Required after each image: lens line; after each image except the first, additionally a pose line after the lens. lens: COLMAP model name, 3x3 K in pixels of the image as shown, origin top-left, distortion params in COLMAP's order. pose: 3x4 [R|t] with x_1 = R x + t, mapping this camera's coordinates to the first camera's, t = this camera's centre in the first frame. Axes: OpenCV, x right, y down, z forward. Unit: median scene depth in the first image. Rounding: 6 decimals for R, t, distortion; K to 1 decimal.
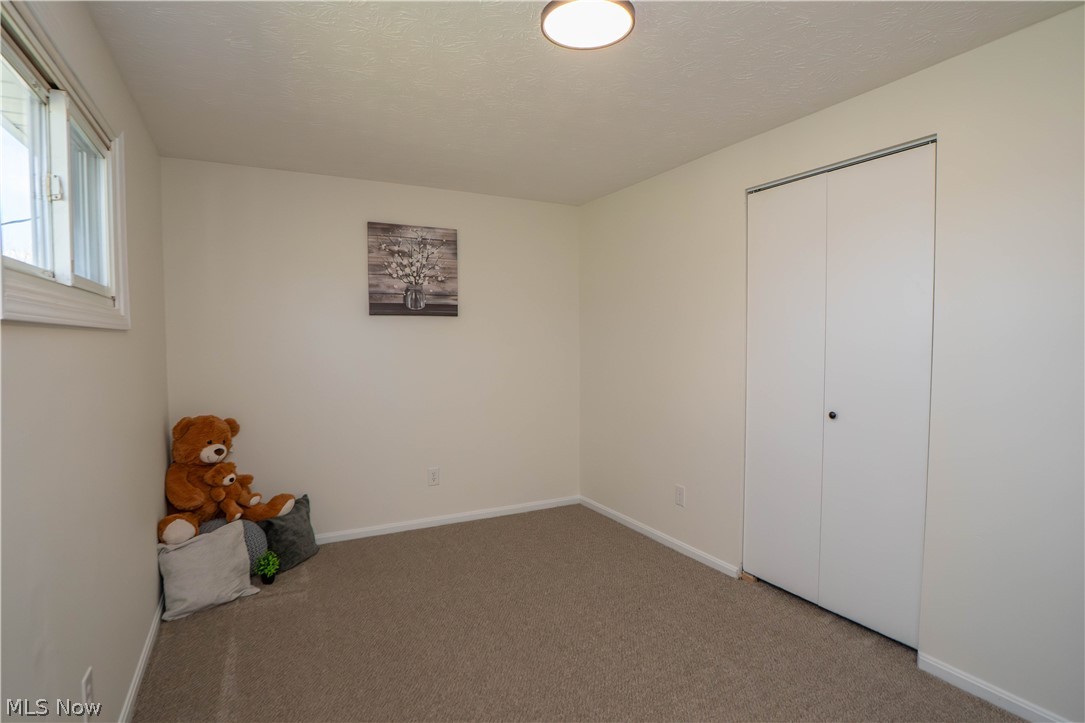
lens RADIAL K [[544.9, 0, 541.2], [0, 544.9, 358.0], [0, 0, 1]] dist [-0.034615, -0.000025]
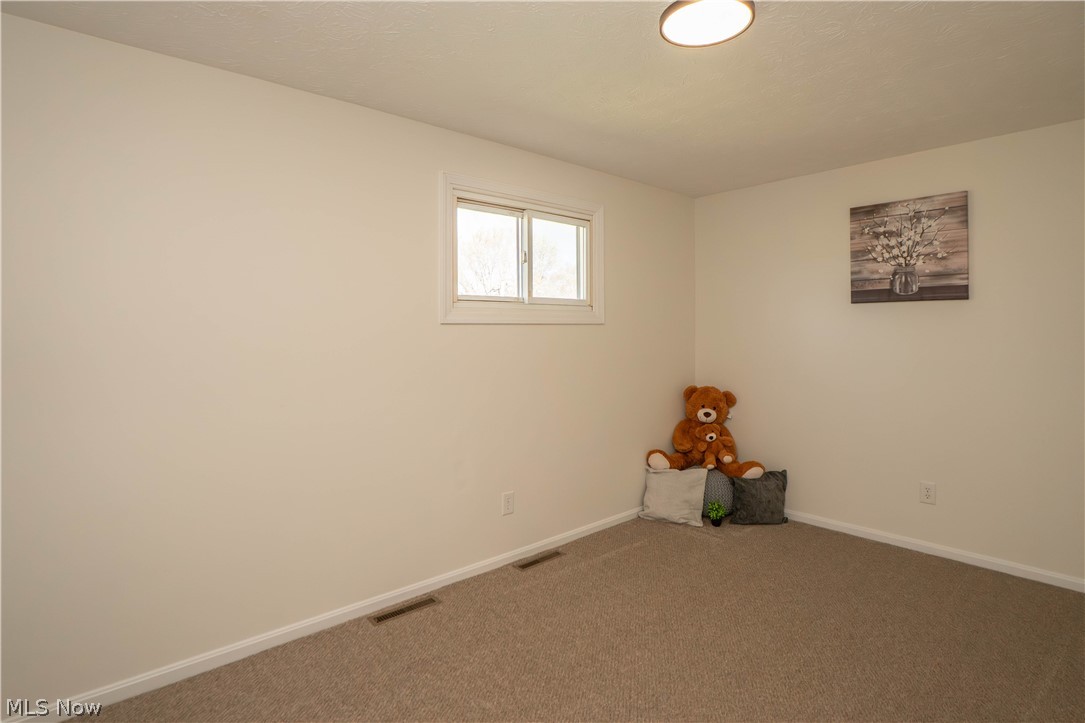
lens RADIAL K [[567.7, 0, 544.4], [0, 567.7, 317.0], [0, 0, 1]] dist [-0.018498, 0.000387]
pose [[0.248008, -0.017019, -0.968609, 0.511190], [-0.028856, 0.999272, -0.024947, -0.013536], [0.968328, 0.034137, 0.247336, 0.213706]]
